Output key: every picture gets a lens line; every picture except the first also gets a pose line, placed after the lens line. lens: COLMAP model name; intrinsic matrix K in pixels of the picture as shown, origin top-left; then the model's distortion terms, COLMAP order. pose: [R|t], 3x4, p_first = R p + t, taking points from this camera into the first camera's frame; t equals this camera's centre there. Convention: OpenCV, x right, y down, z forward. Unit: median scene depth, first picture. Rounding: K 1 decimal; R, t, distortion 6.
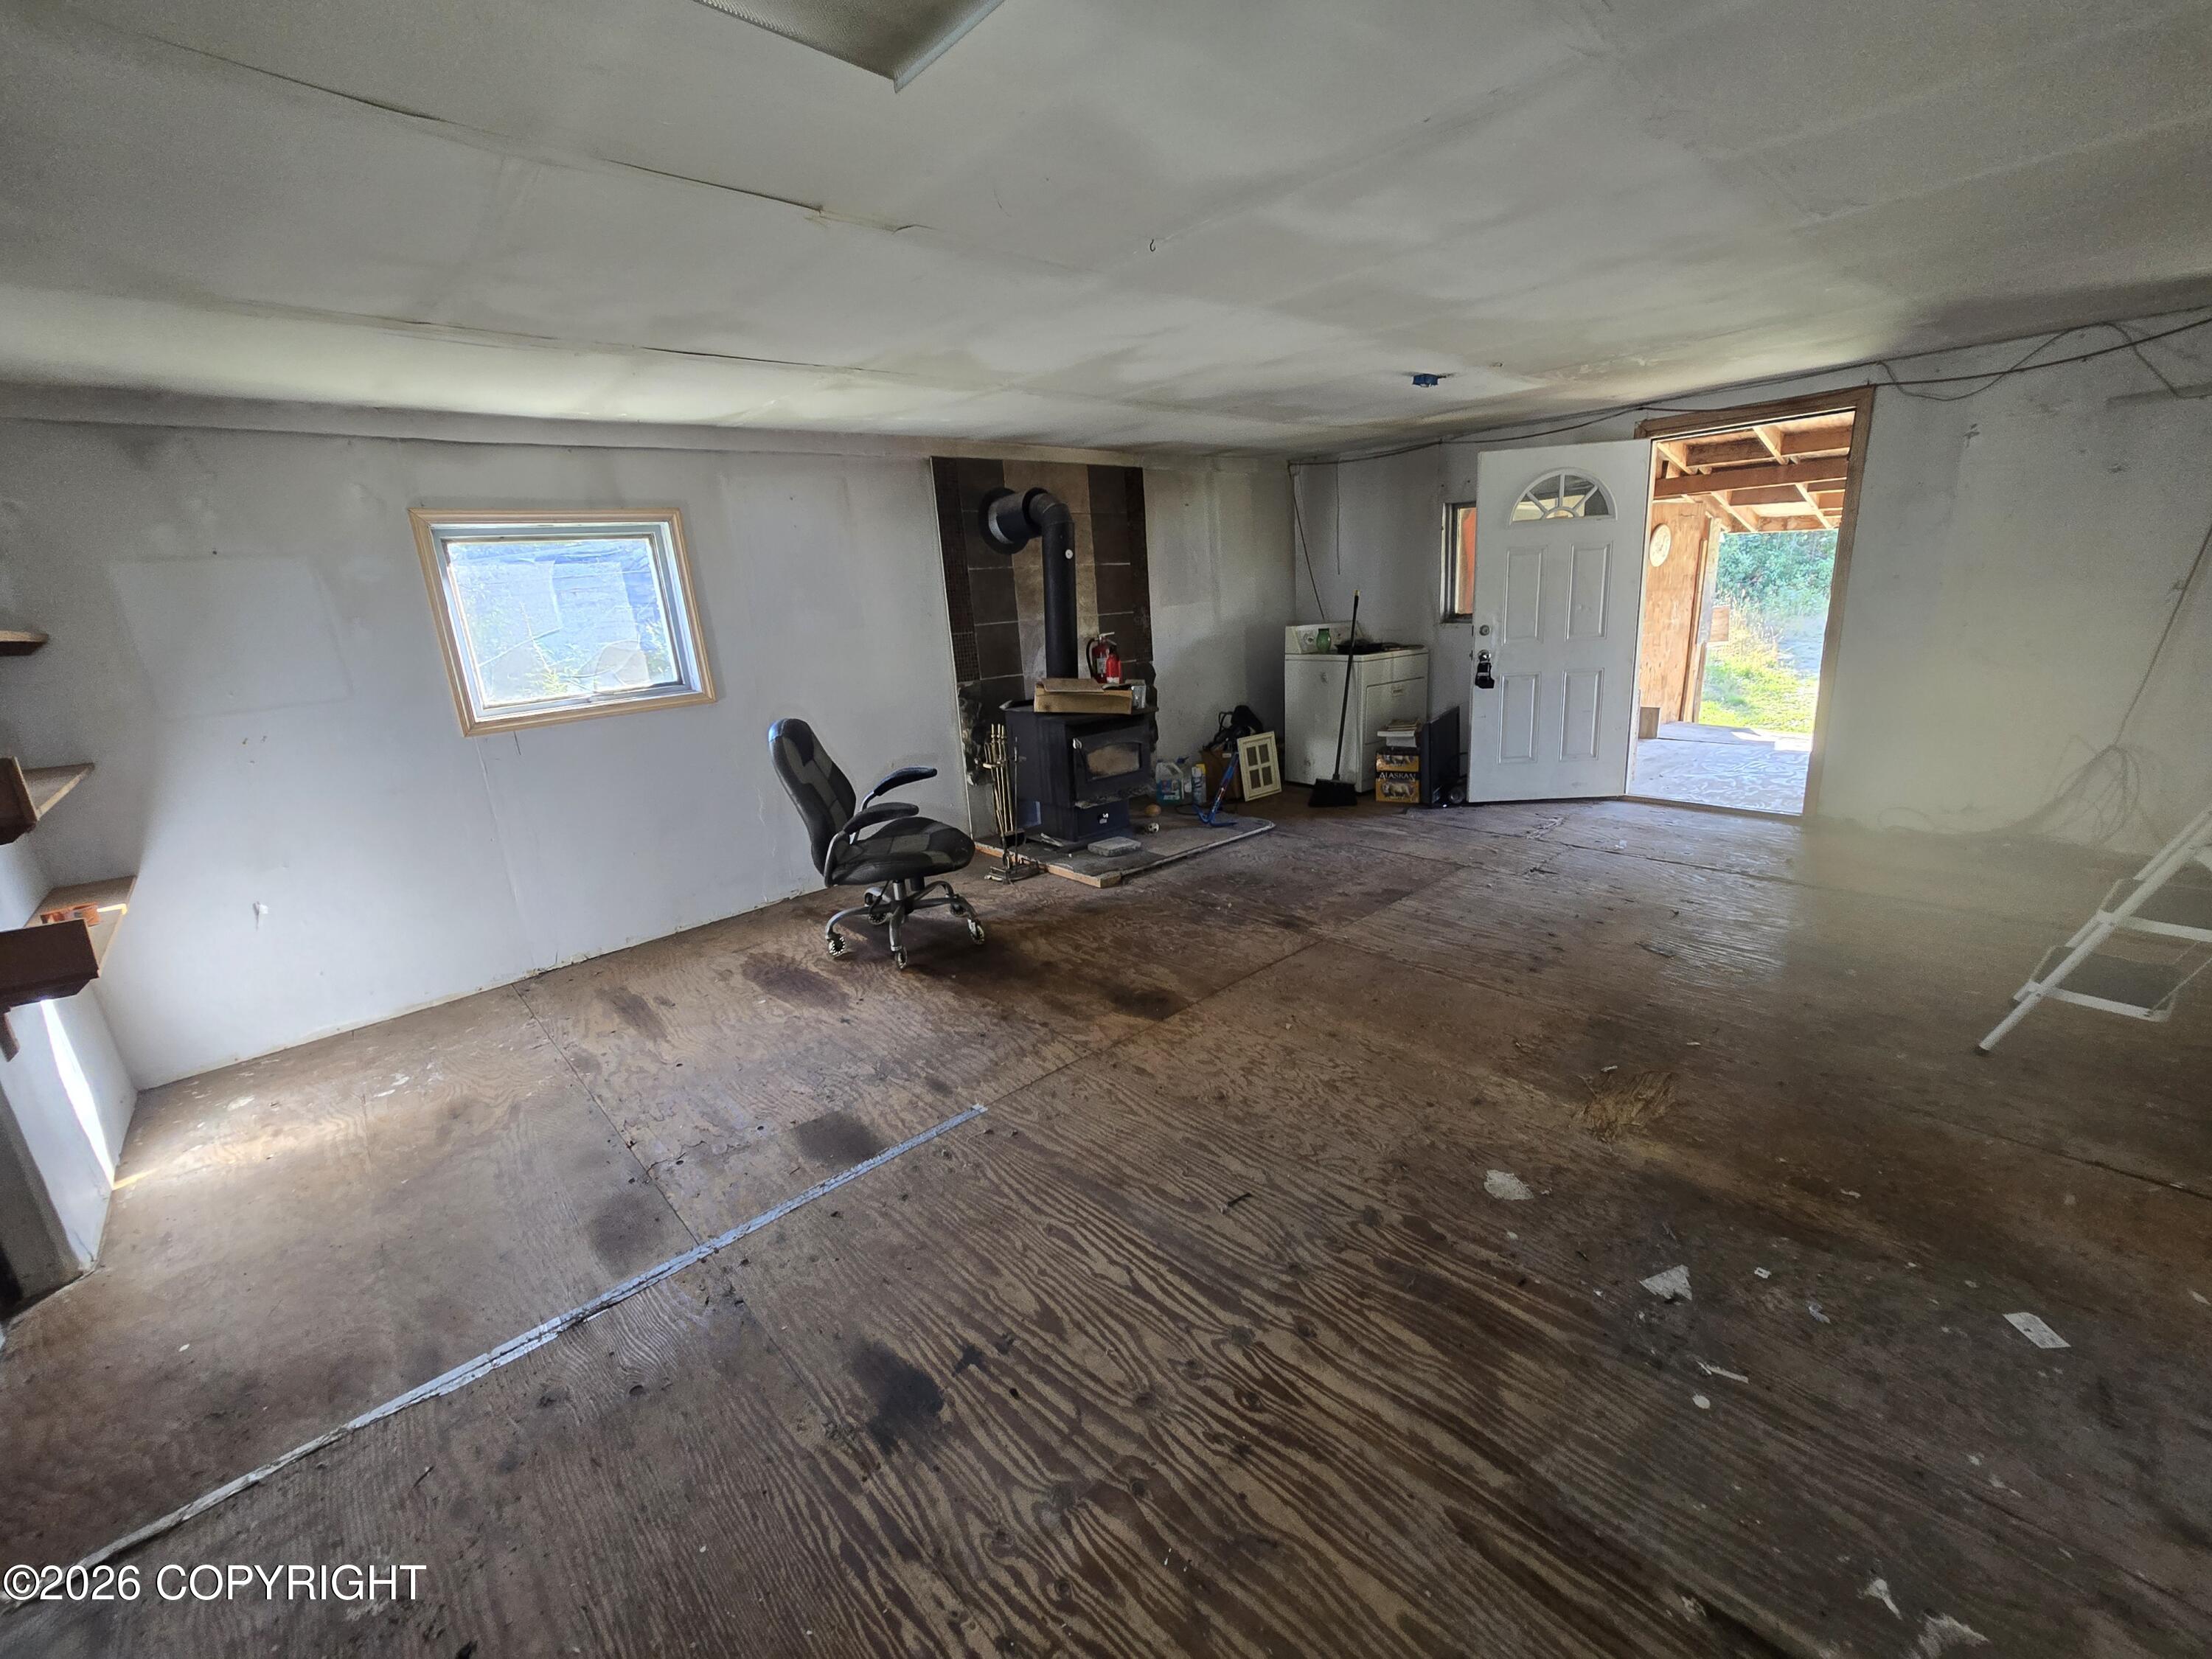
lens RADIAL K [[914.6, 0, 1109.4], [0, 914.6, 824.7], [0, 0, 1]] dist [-0.001779, 0.000427]
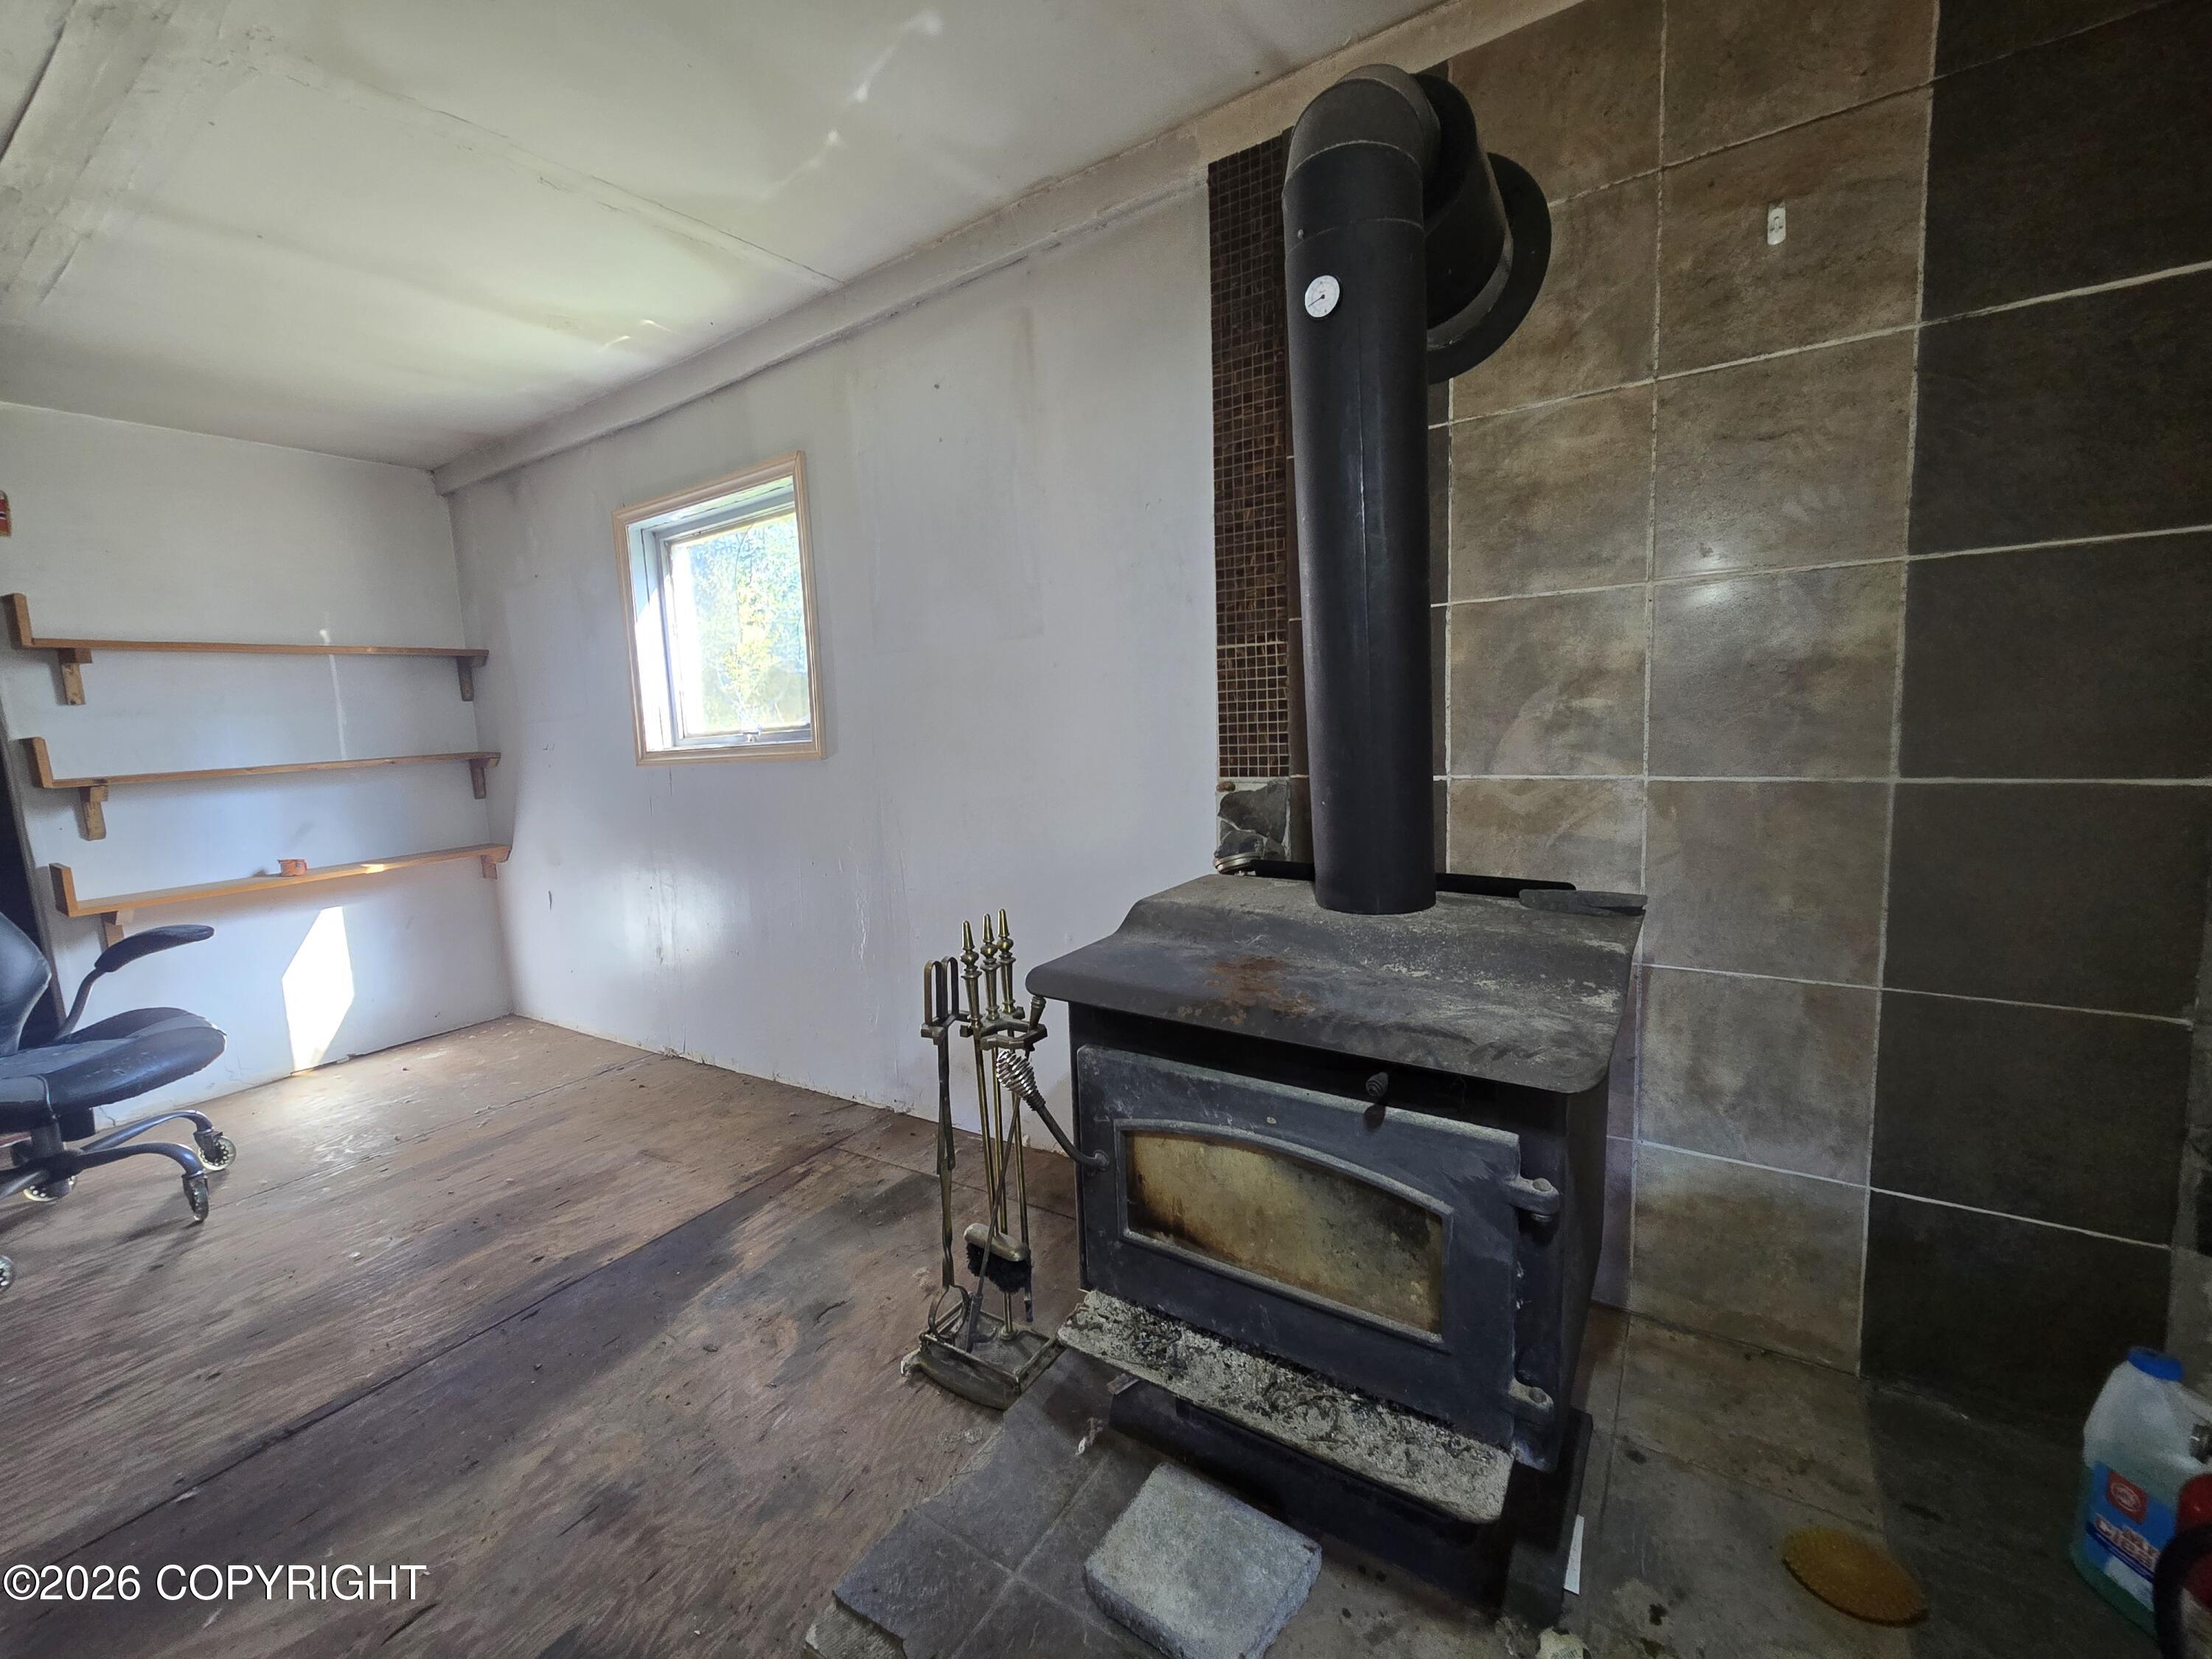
lens RADIAL K [[914.6, 0, 1109.4], [0, 914.6, 824.7], [0, 0, 1]] dist [-0.001779, 0.000427]
pose [[0.246540, 0.168824, -0.954315, 0.312001], [-0.207741, 0.971027, 0.118112, -0.297714], [0.946605, 0.169131, 0.274469, 1.495268]]
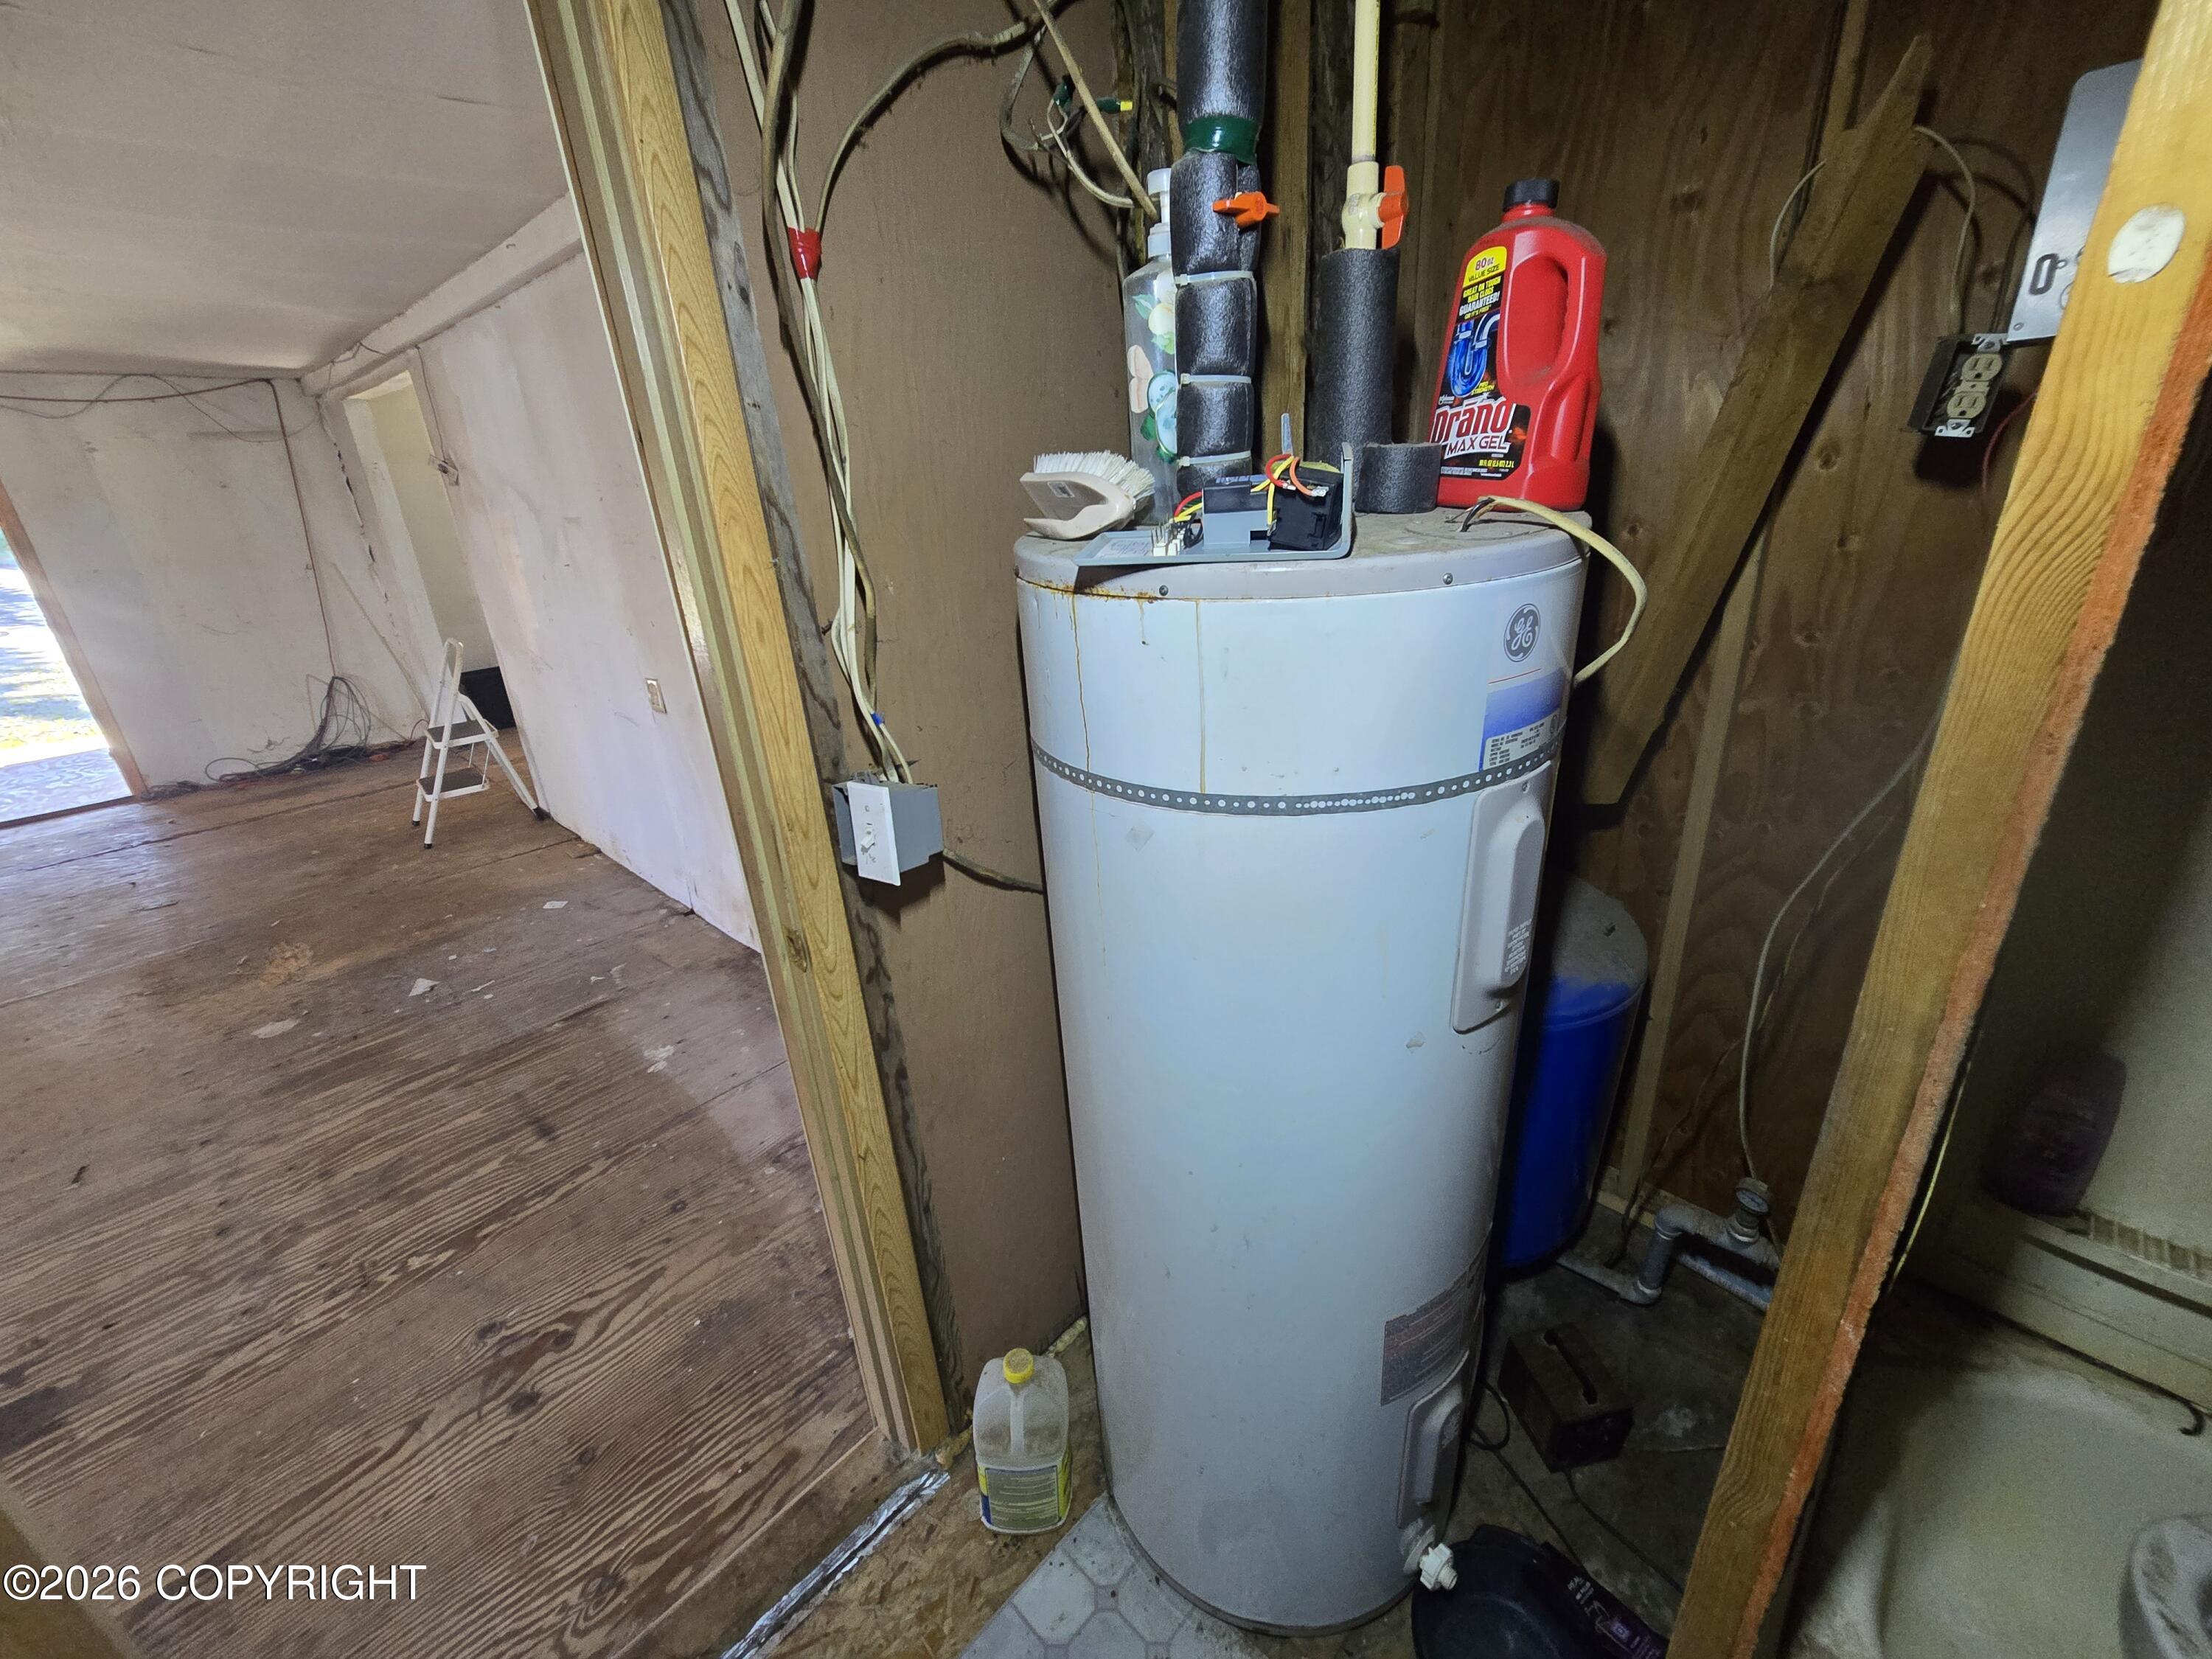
lens RADIAL K [[914.6, 0, 1109.4], [0, 914.6, 824.7], [0, 0, 1]] dist [-0.001779, 0.000427]
pose [[-0.069212, -0.312600, 0.947360, -0.602969], [0.313939, 0.894564, 0.318115, 0.068575], [-0.946917, 0.319430, 0.036223, -0.207725]]
